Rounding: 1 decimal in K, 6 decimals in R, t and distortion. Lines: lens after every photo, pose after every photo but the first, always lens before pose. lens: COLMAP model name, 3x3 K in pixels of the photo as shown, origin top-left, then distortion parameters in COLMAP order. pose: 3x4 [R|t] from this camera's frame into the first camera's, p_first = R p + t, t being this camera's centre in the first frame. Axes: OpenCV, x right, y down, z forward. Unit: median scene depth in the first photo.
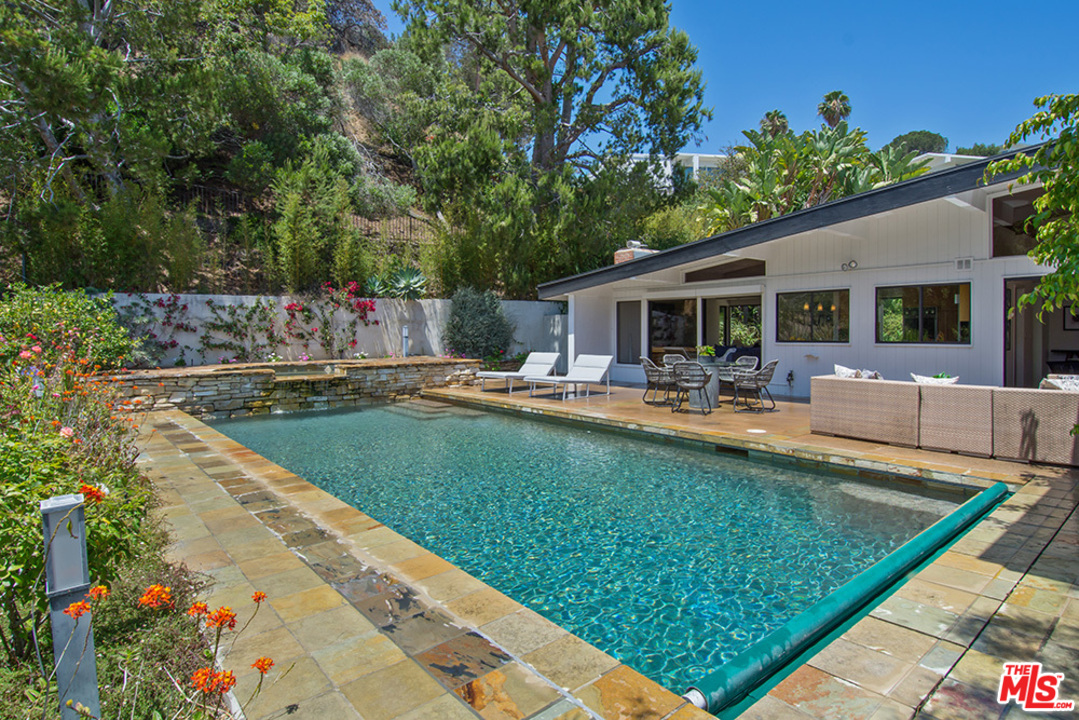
lens RADIAL K [[576.4, 0, 539.0], [0, 576.4, 350.7], [0, 0, 1]] dist [0.012139, -0.005037]
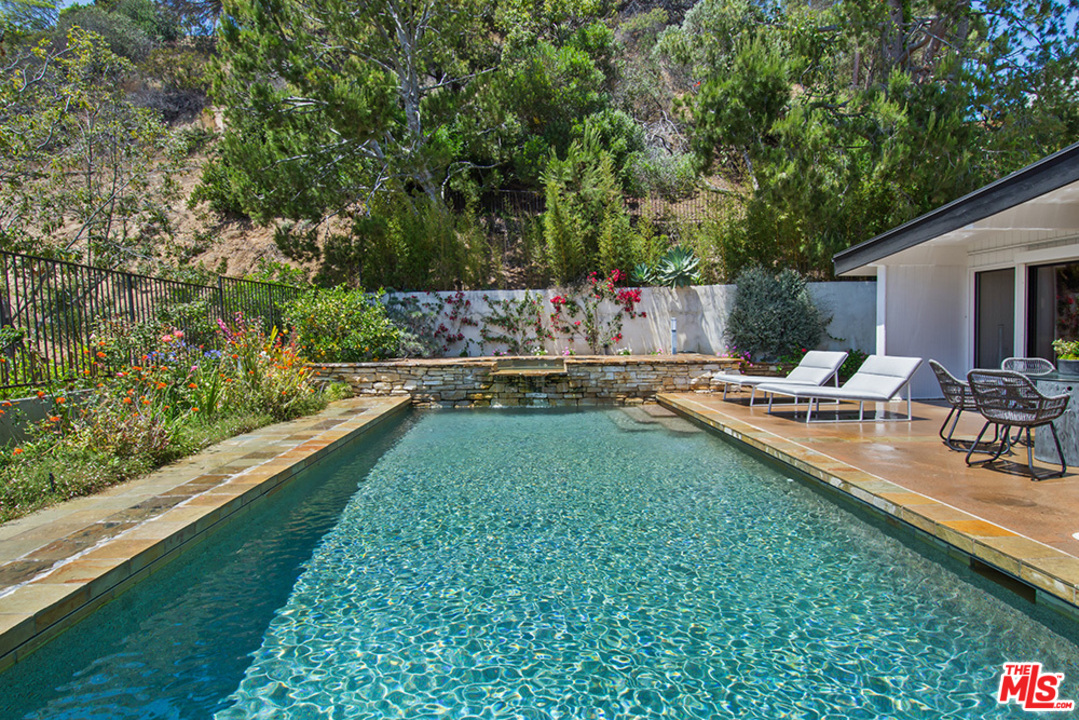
lens RADIAL K [[576.4, 0, 538.8], [0, 576.4, 367.6], [0, 0, 1]] dist [0.012139, -0.005037]
pose [[0.784278, 0.037501, -0.619275, 0.161937], [-0.018660, 0.999146, 0.036872, 0.003293], [0.620128, -0.017363, 0.784308, 0.225172]]
